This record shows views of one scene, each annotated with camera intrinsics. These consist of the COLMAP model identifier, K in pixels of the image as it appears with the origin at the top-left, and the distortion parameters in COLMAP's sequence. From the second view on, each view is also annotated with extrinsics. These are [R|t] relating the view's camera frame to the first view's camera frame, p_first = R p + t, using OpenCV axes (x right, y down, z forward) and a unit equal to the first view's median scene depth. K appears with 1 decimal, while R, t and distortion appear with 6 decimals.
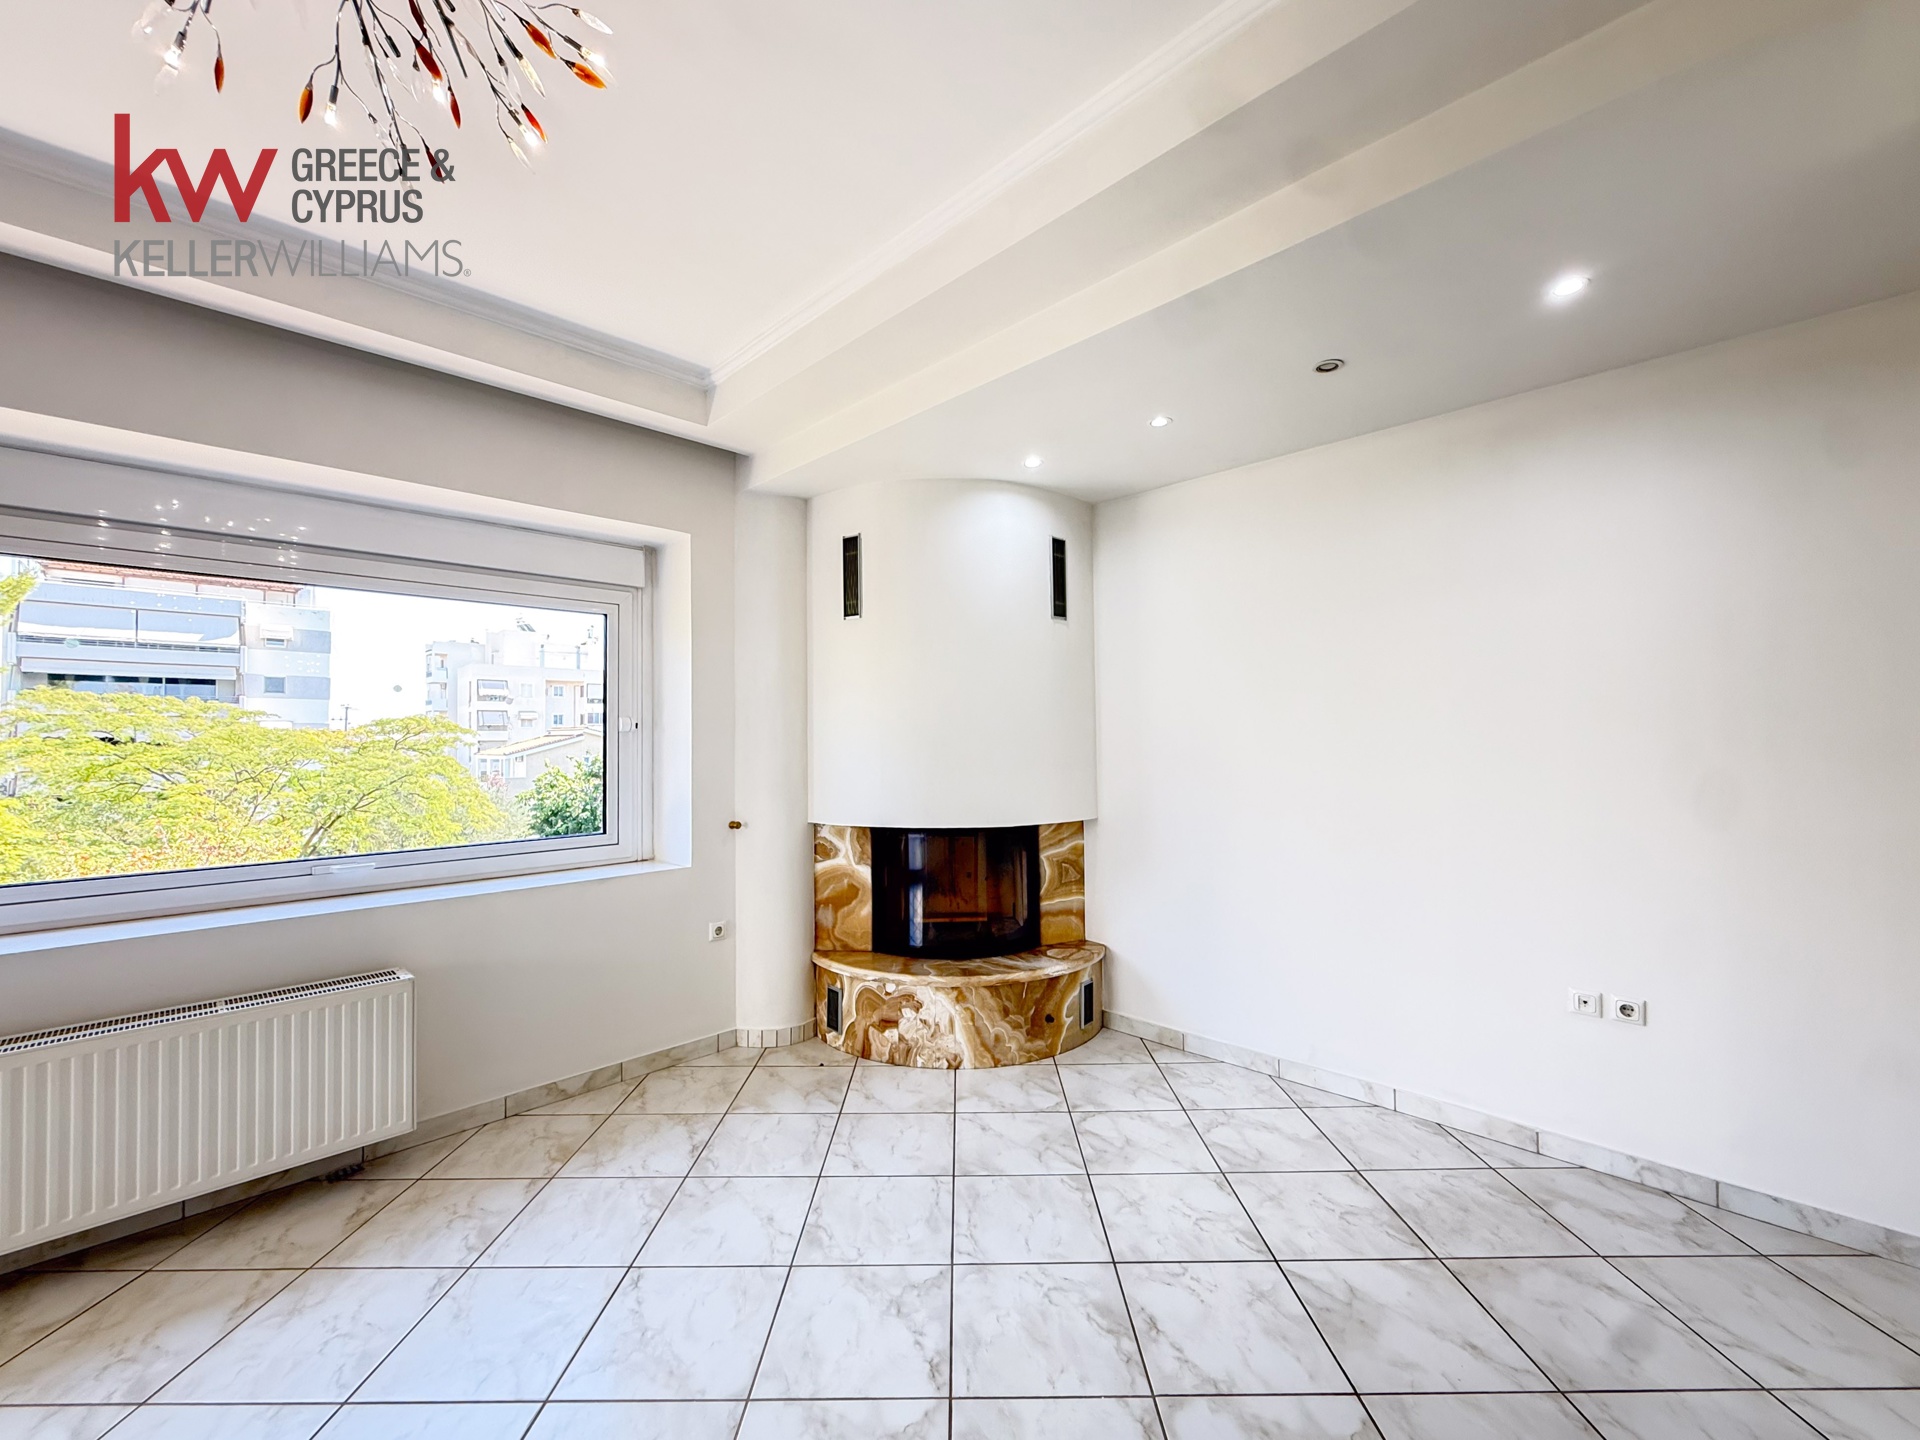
lens RADIAL K [[763.2, 0, 954.7], [0, 763.2, 726.3], [0, 0, 1]] dist [0.000293, -0.000181]
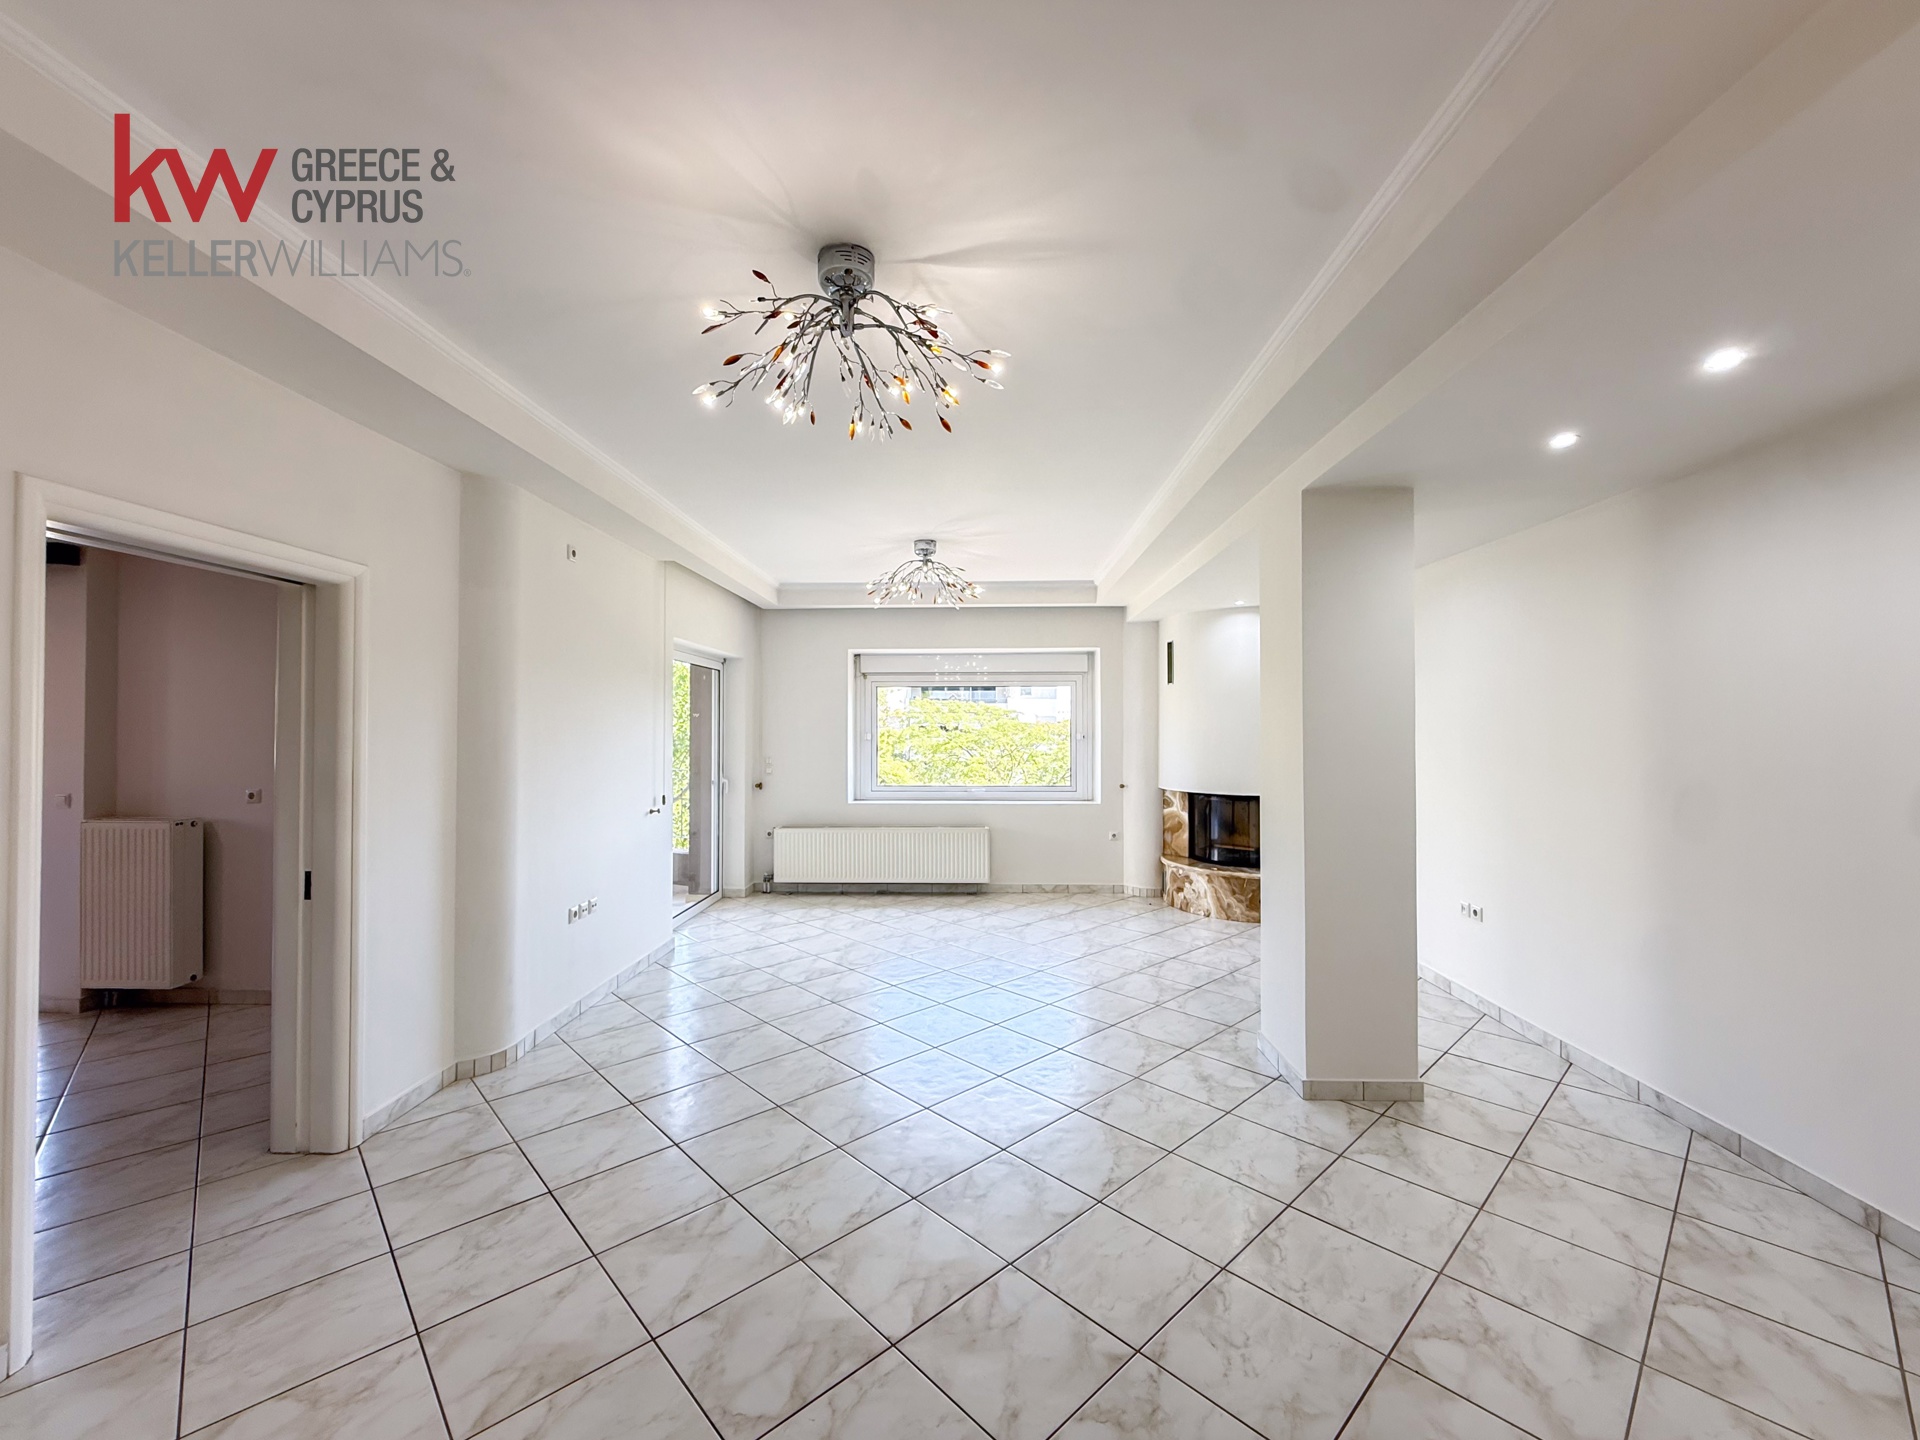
lens RADIAL K [[763.2, 0, 971.3], [0, 763.2, 719.7], [0, 0, 1]] dist [0.000293, -0.000181]
pose [[0.693120, -0.003372, -0.720815, 0.916519], [0.009380, 0.999947, 0.004343, -0.062292], [0.720762, -0.009772, 0.693114, -0.721318]]
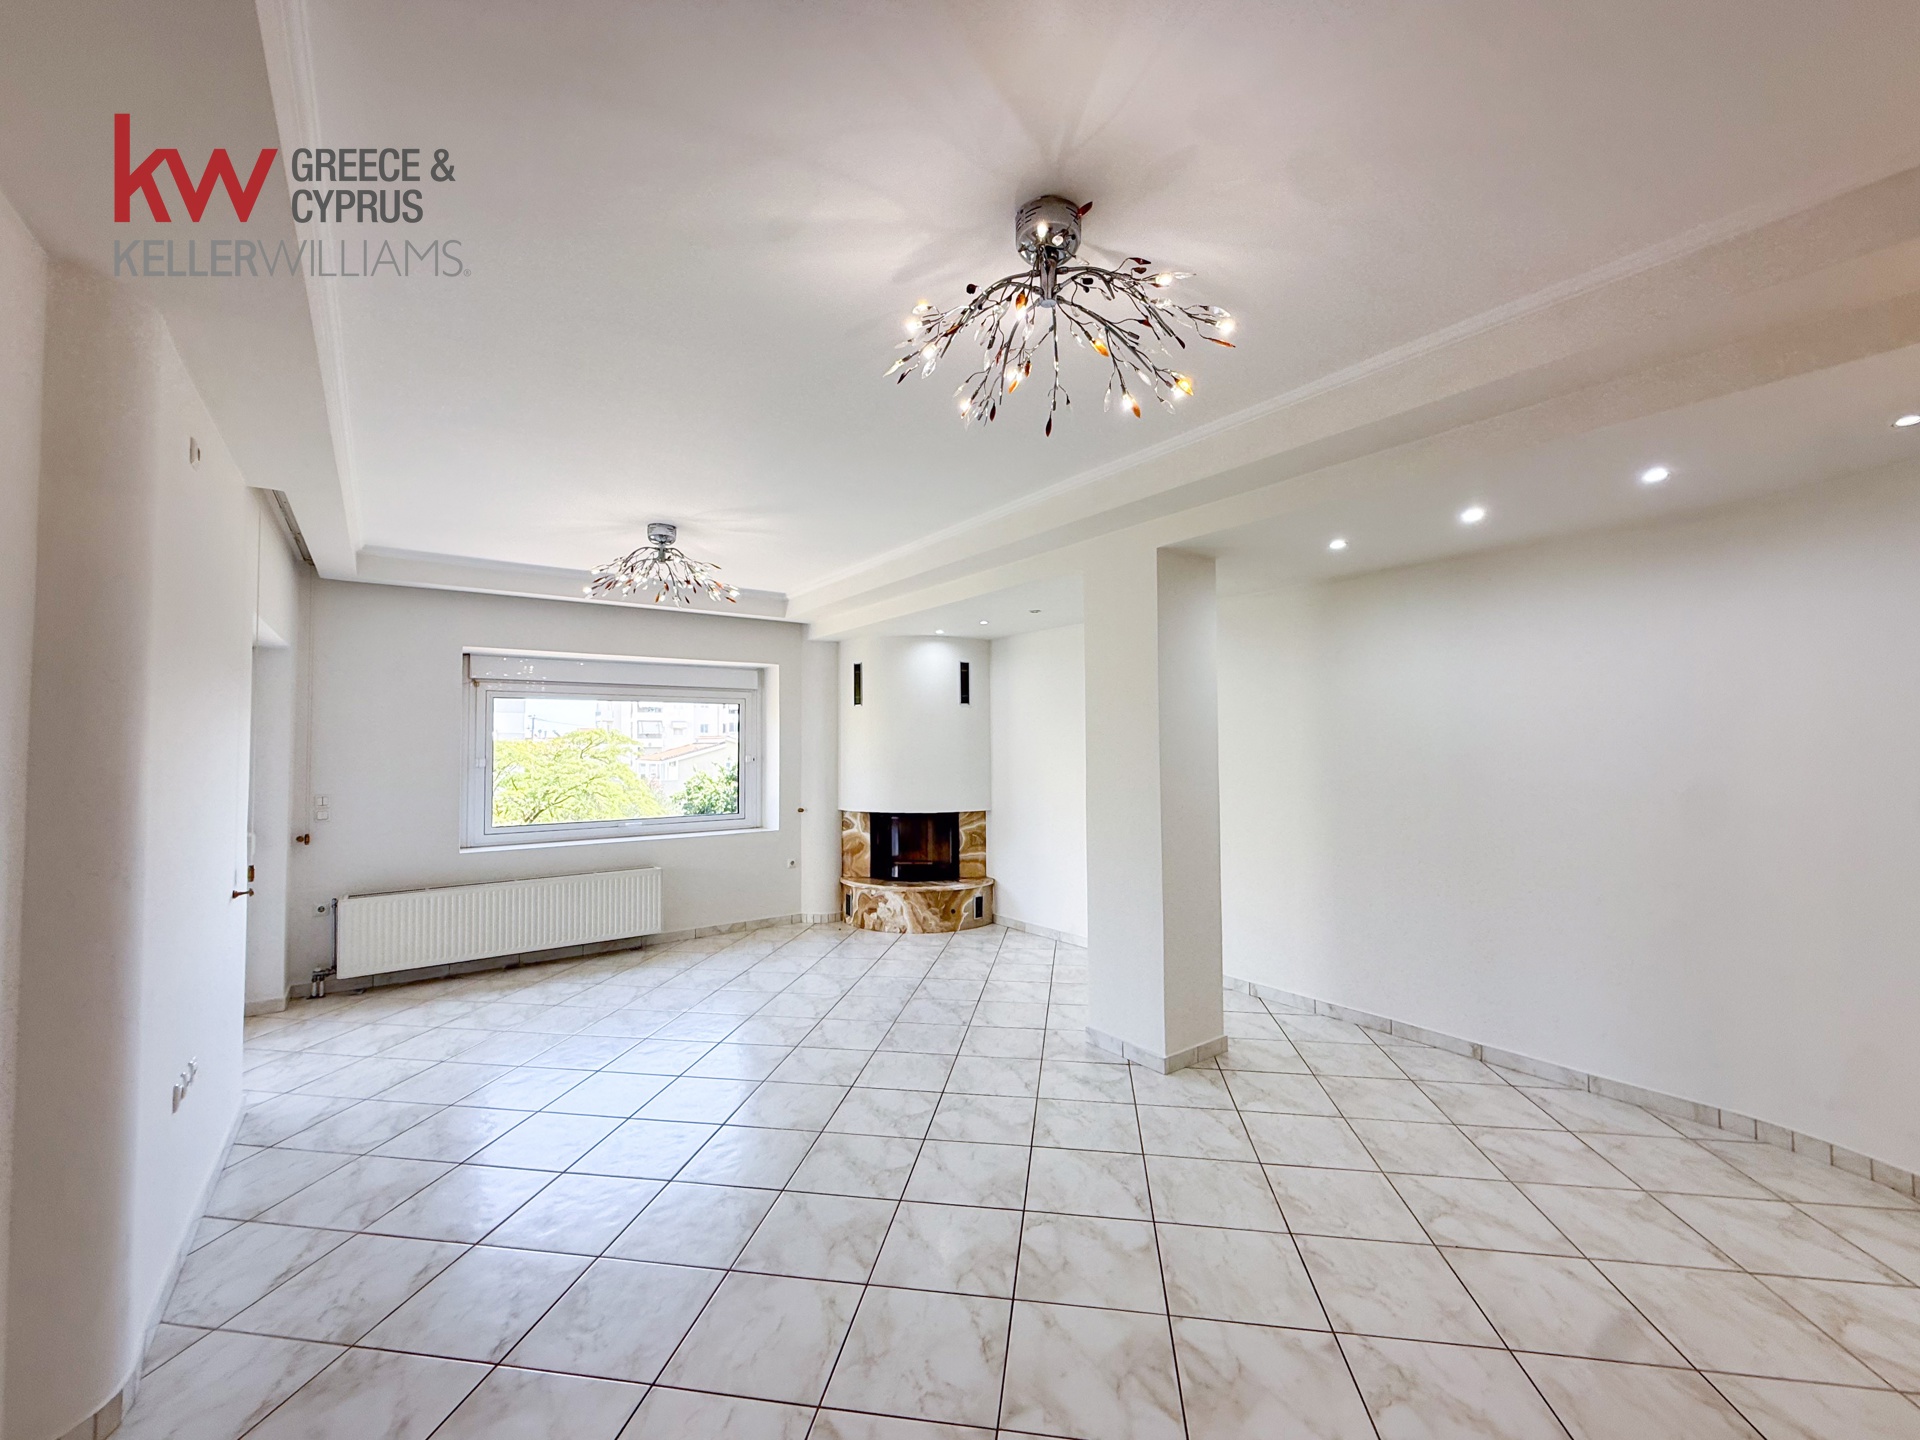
lens RADIAL K [[763.2, 0, 958.1], [0, 763.2, 720.5], [0, 0, 1]] dist [0.000293, -0.000181]
pose [[0.987783, -0.003877, -0.155785, 0.423548], [0.001669, 0.999896, -0.014301, -0.073824], [0.155824, 0.013867, 0.987687, -0.893648]]
